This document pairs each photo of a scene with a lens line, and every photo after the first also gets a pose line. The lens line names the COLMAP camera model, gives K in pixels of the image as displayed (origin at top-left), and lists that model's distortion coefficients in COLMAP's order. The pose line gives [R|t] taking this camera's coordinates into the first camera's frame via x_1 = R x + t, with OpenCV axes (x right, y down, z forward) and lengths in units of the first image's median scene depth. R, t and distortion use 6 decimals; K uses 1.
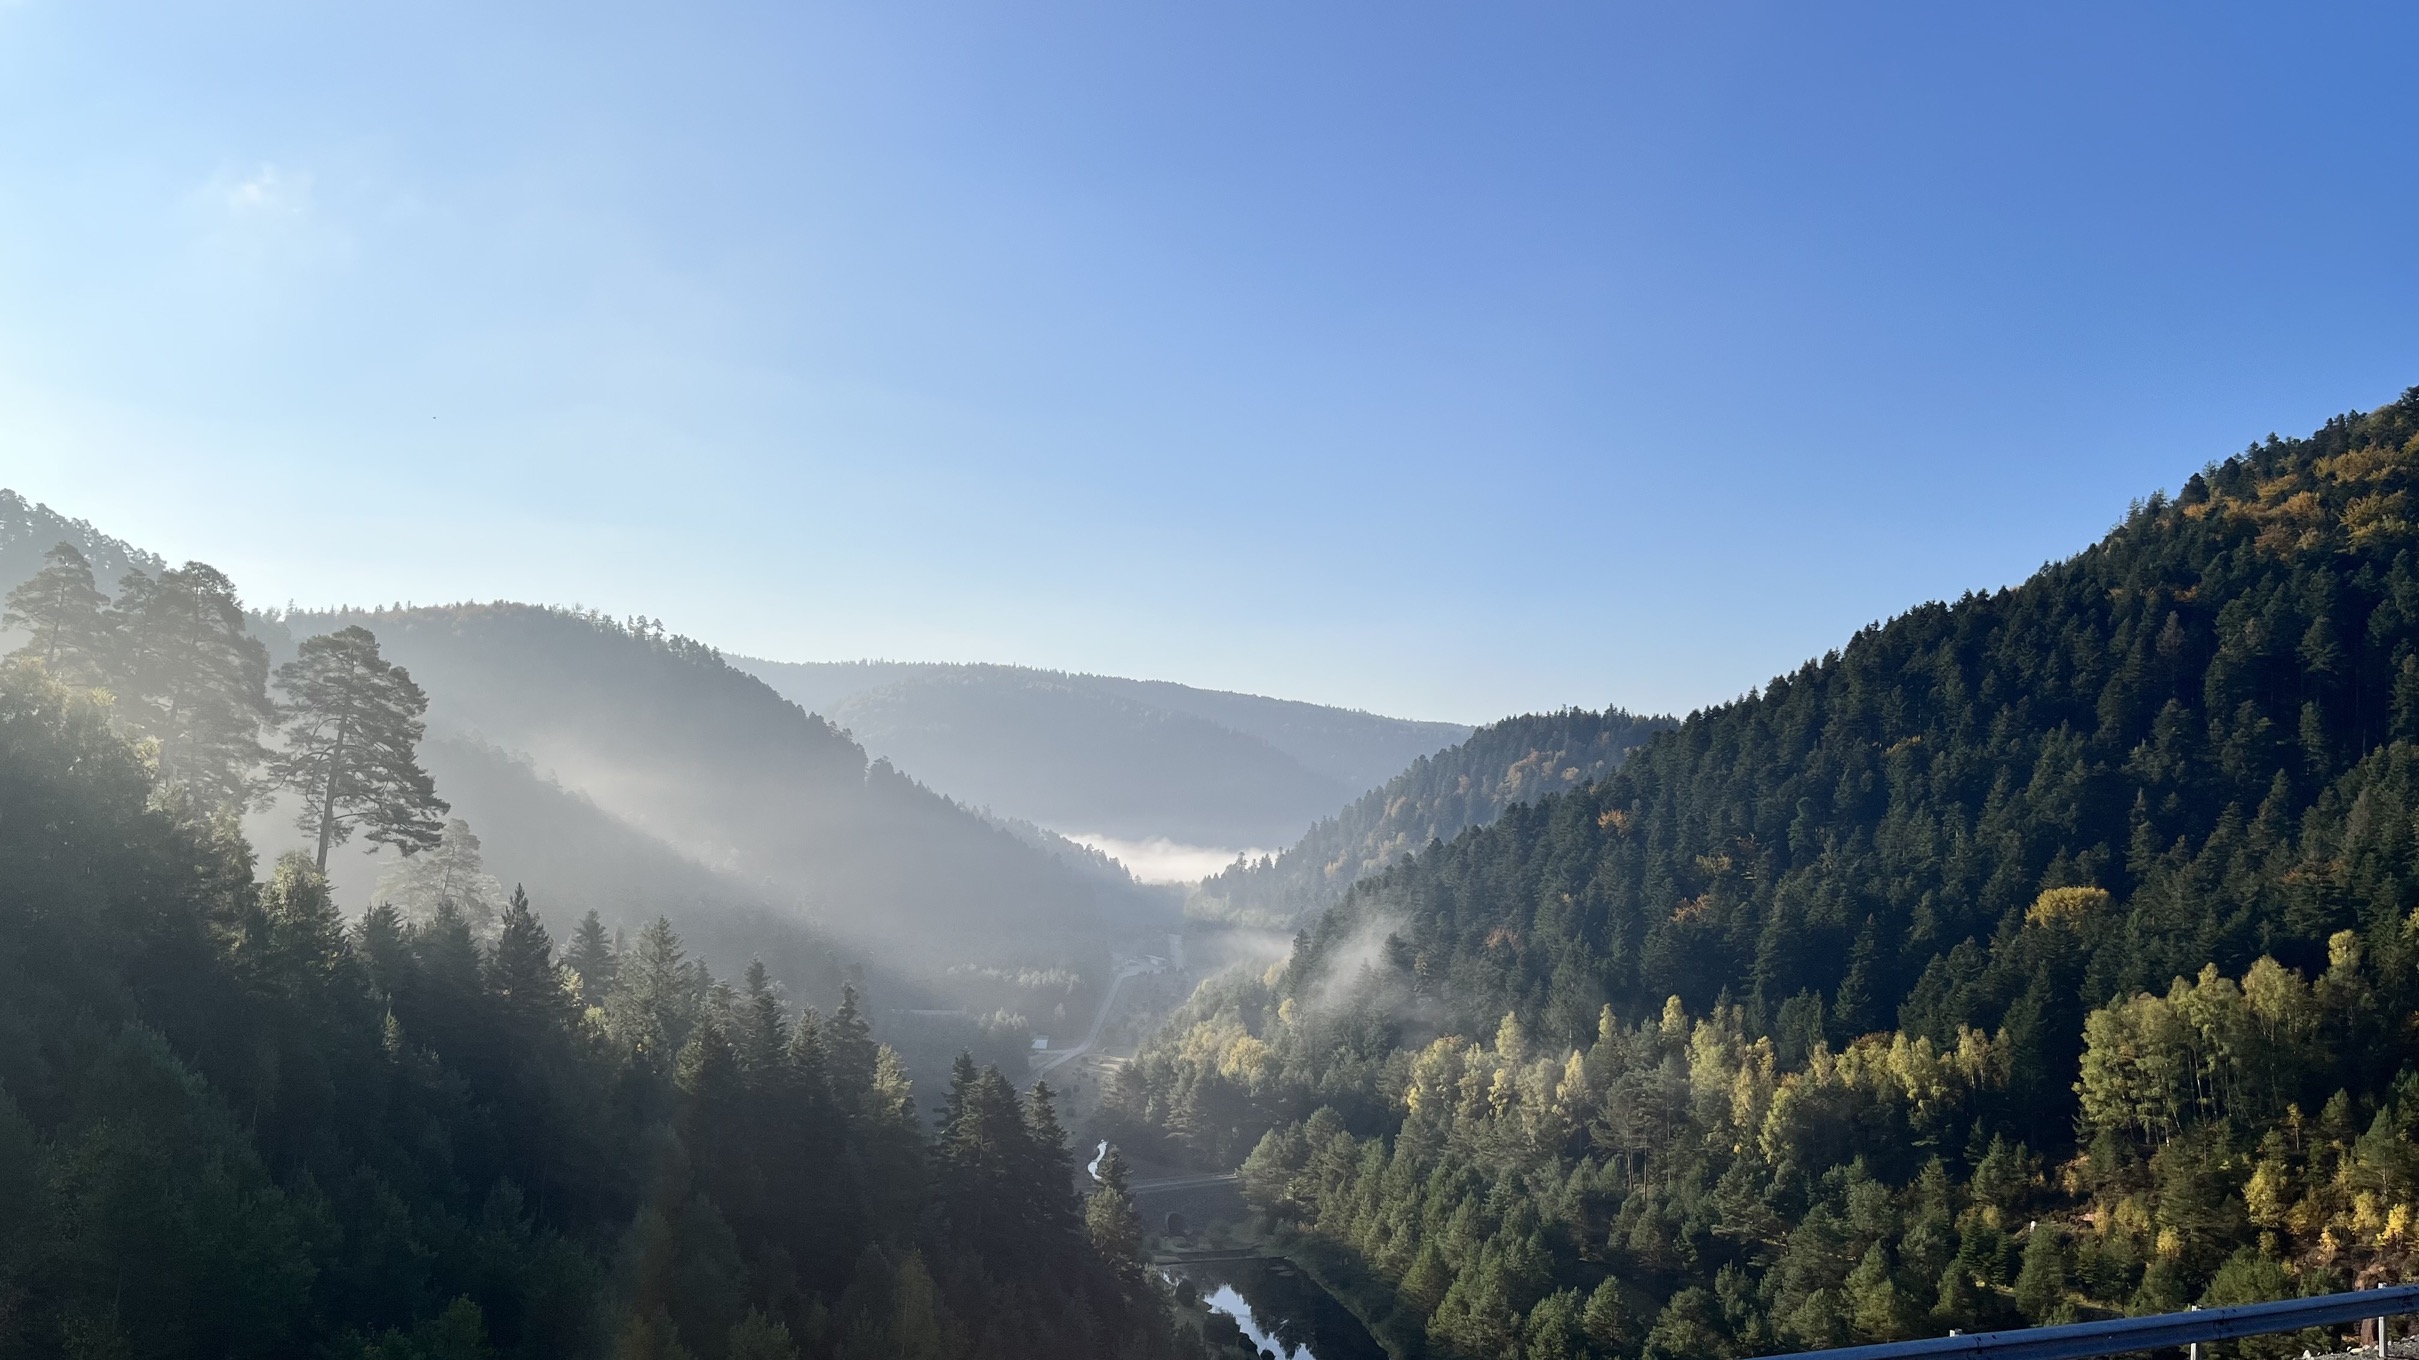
lens RADIAL K [[1844.9, 0, 1193.7], [0, 1844.9, 714.3], [0, 0, 1]] dist [0.020608, -0.009988]
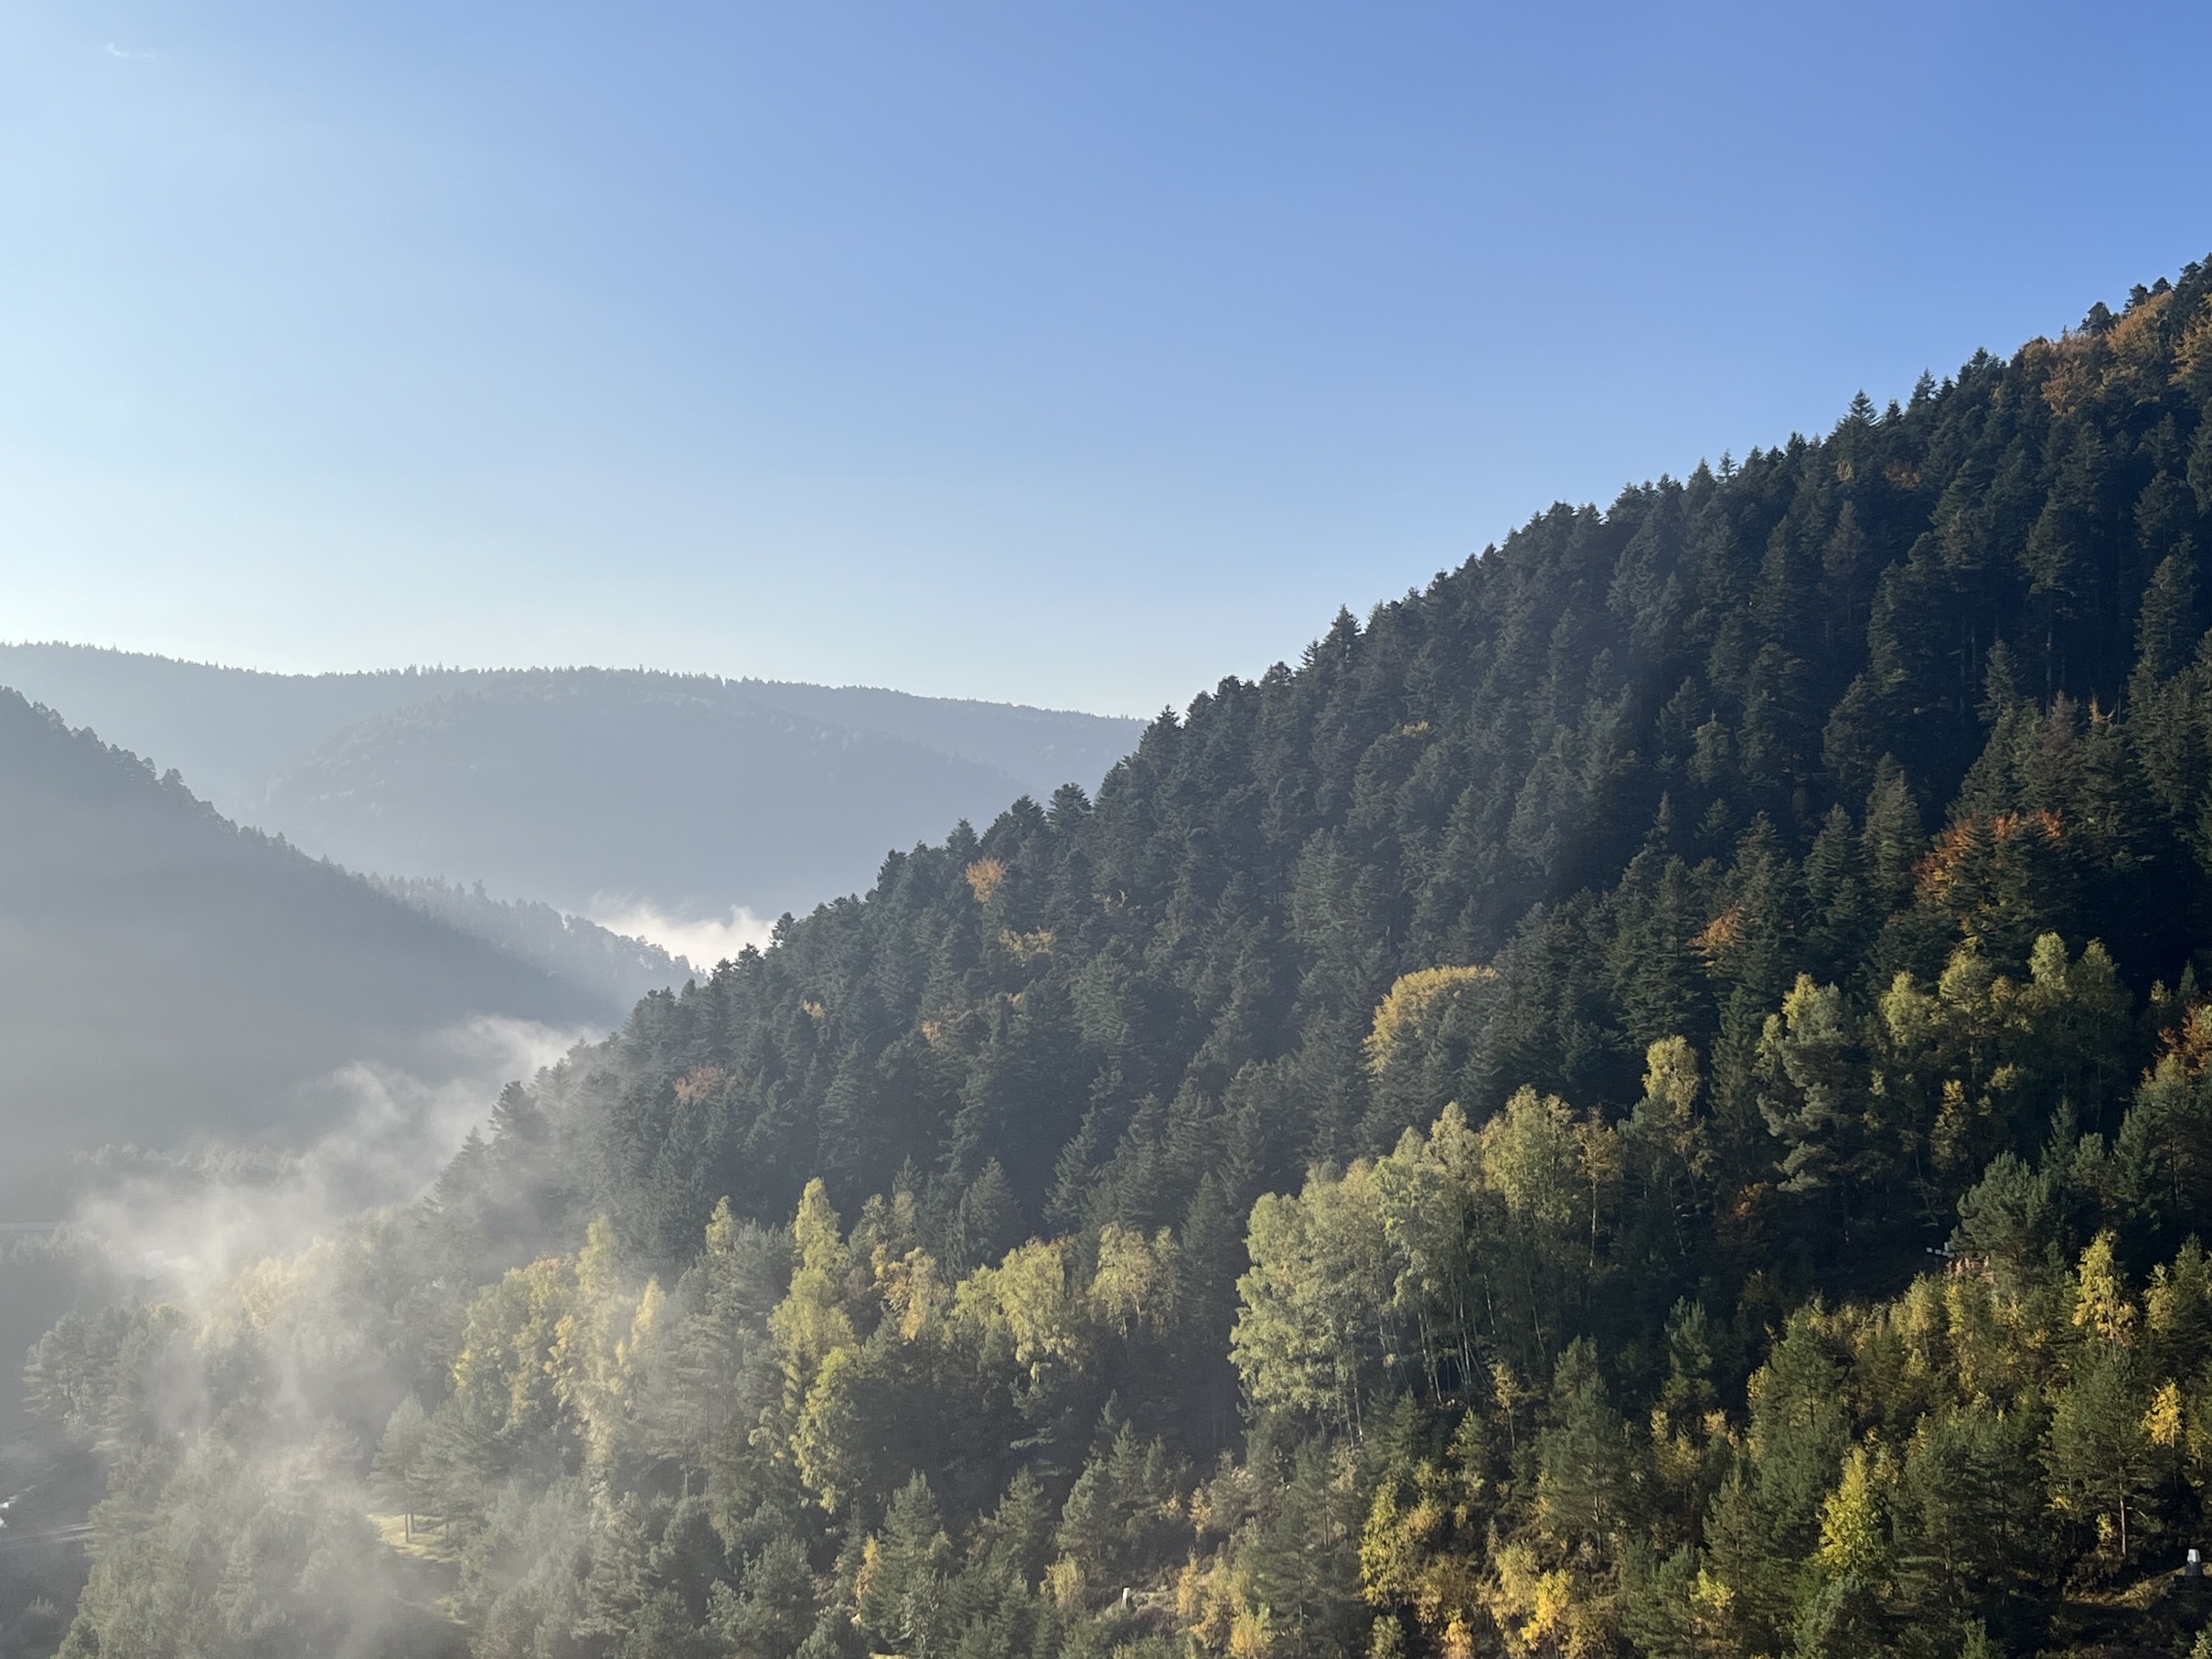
lens RADIAL K [[2686.6, 0, 1142.3], [0, 2686.6, 782.6], [0, 0, 1]] dist [0.052146, 0.000000]
pose [[0.998435, -0.031060, 0.046509, 0.325039], [0.030226, 0.999371, 0.018535, 0.016429], [-0.047055, -0.017101, 0.998746, 0.160086]]
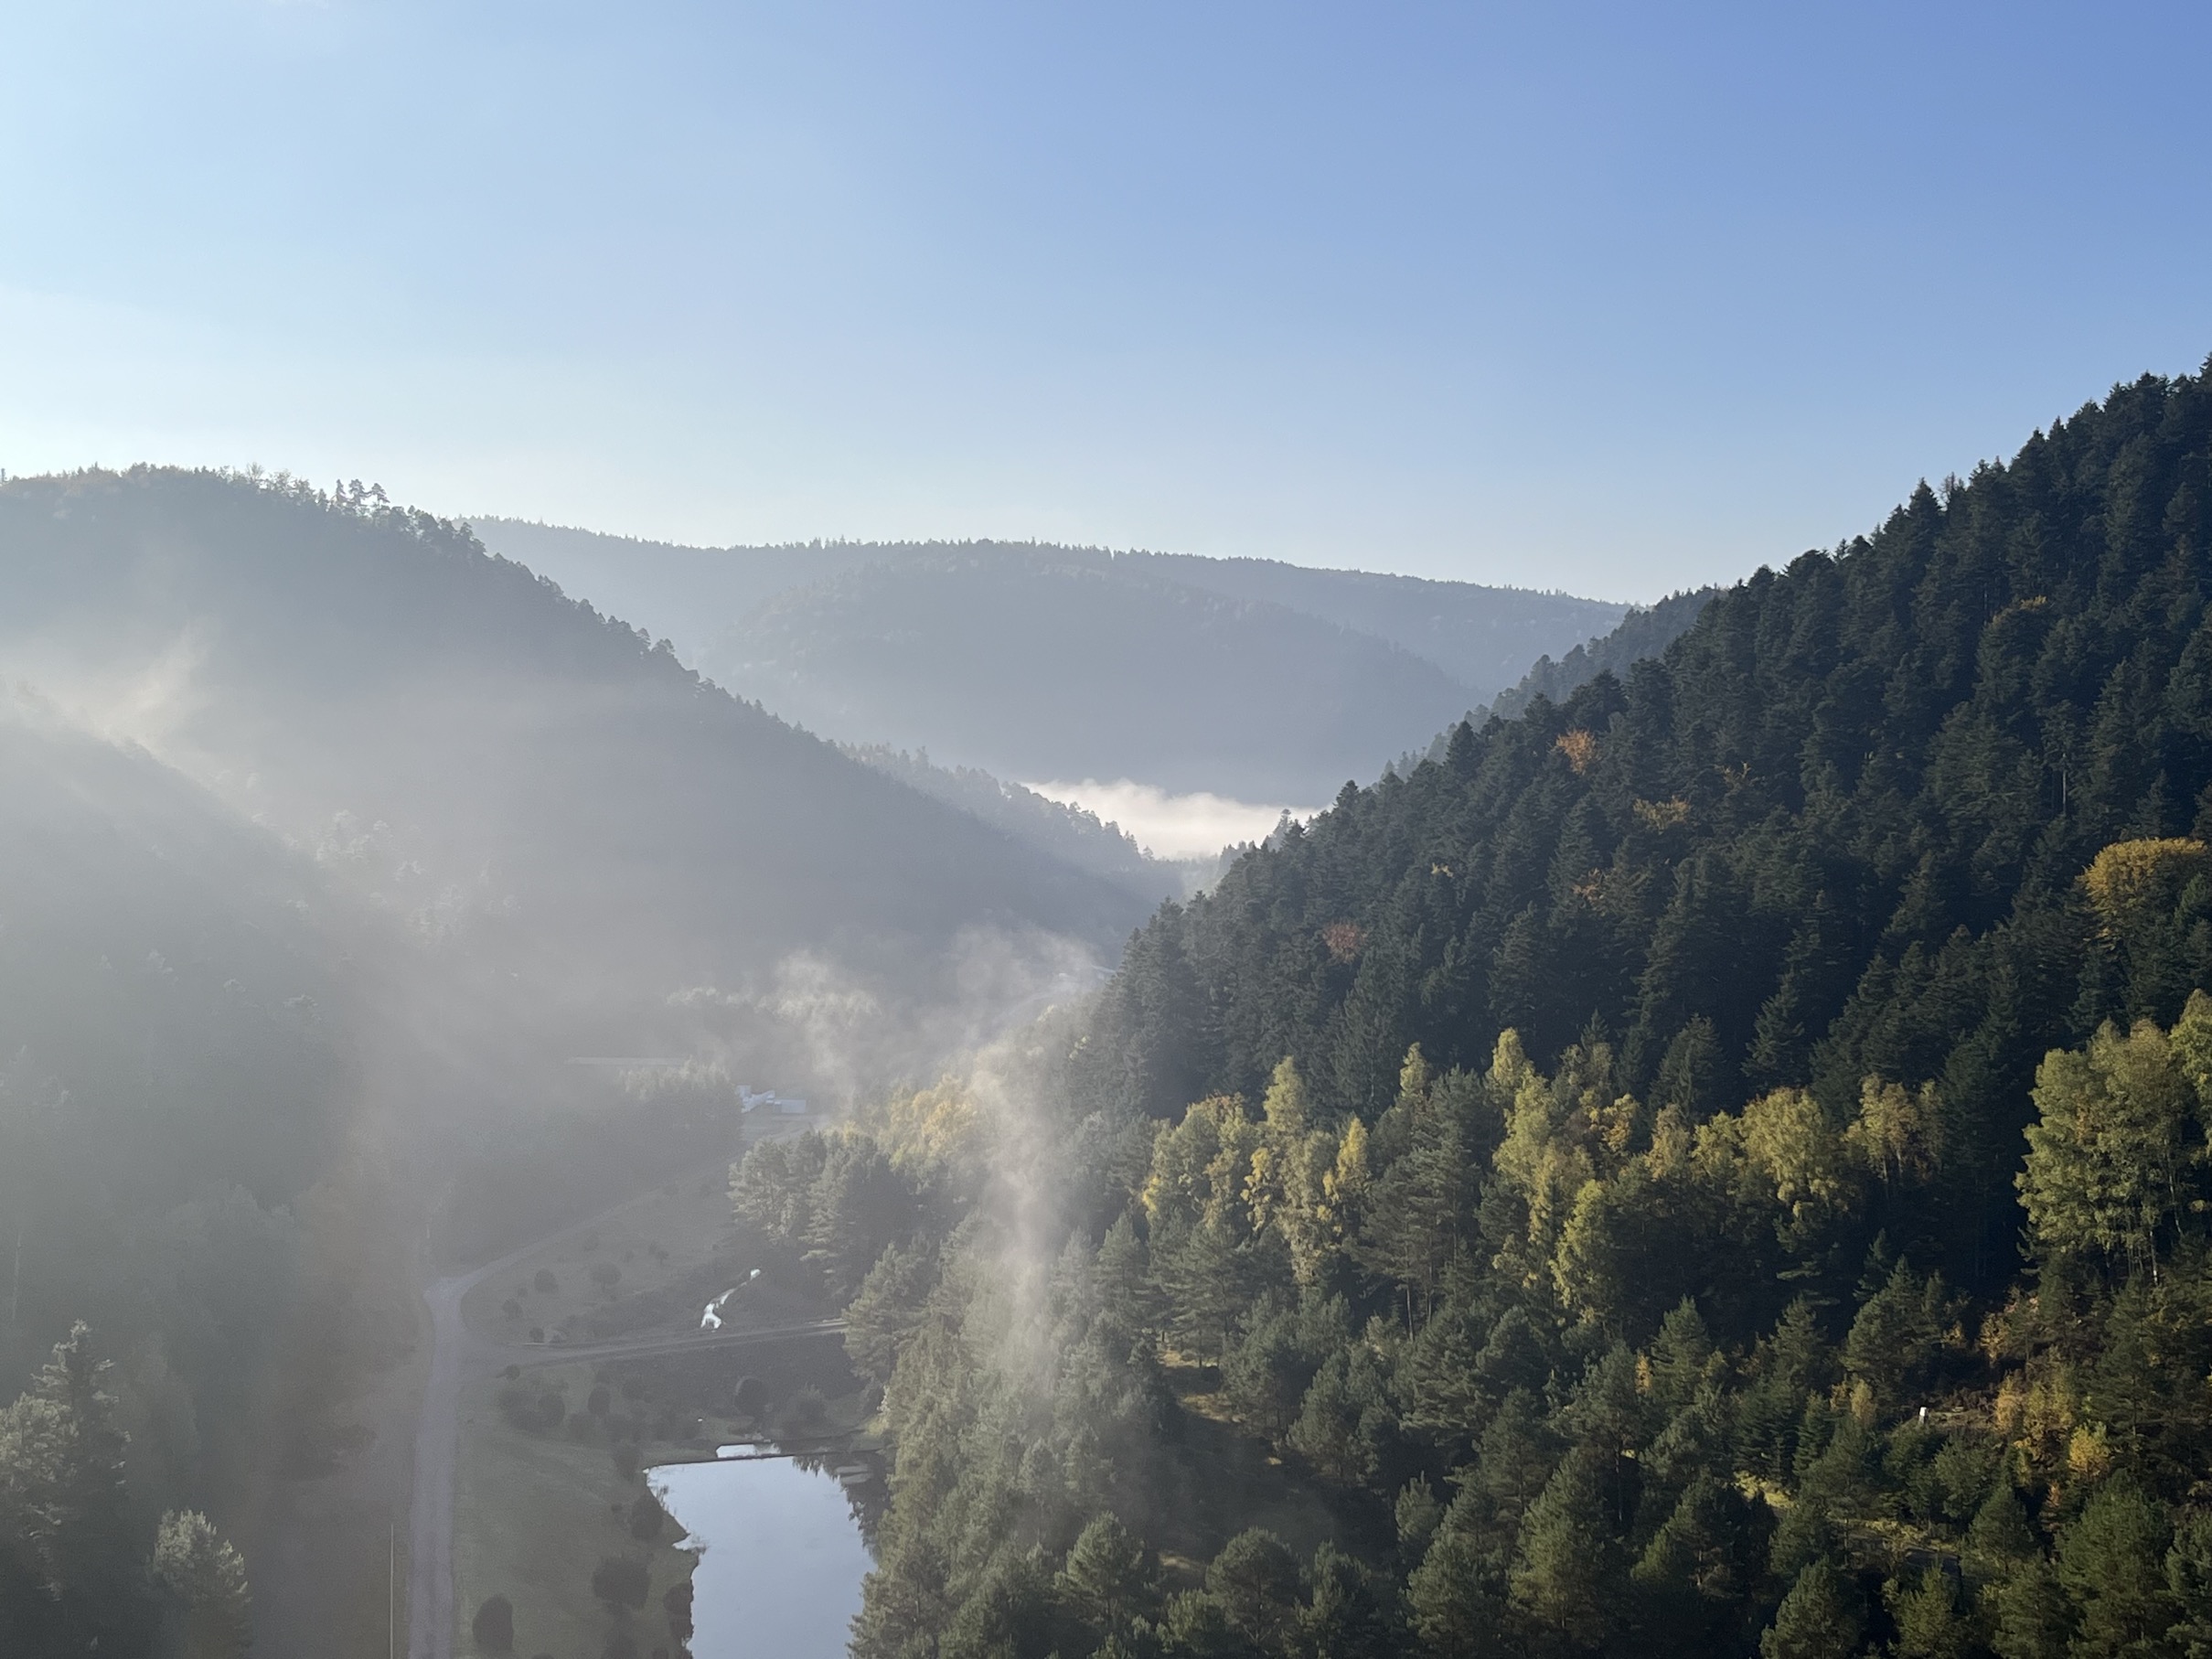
lens RADIAL K [[2686.6, 0, 1128.8], [0, 2686.6, 824.0], [0, 0, 1]] dist [0.052146, 0.000000]
pose [[0.995727, -0.022398, -0.089590, 0.214460], [0.029414, 0.996537, 0.077778, 0.010984], [0.087537, -0.080081, 0.992937, 0.106840]]
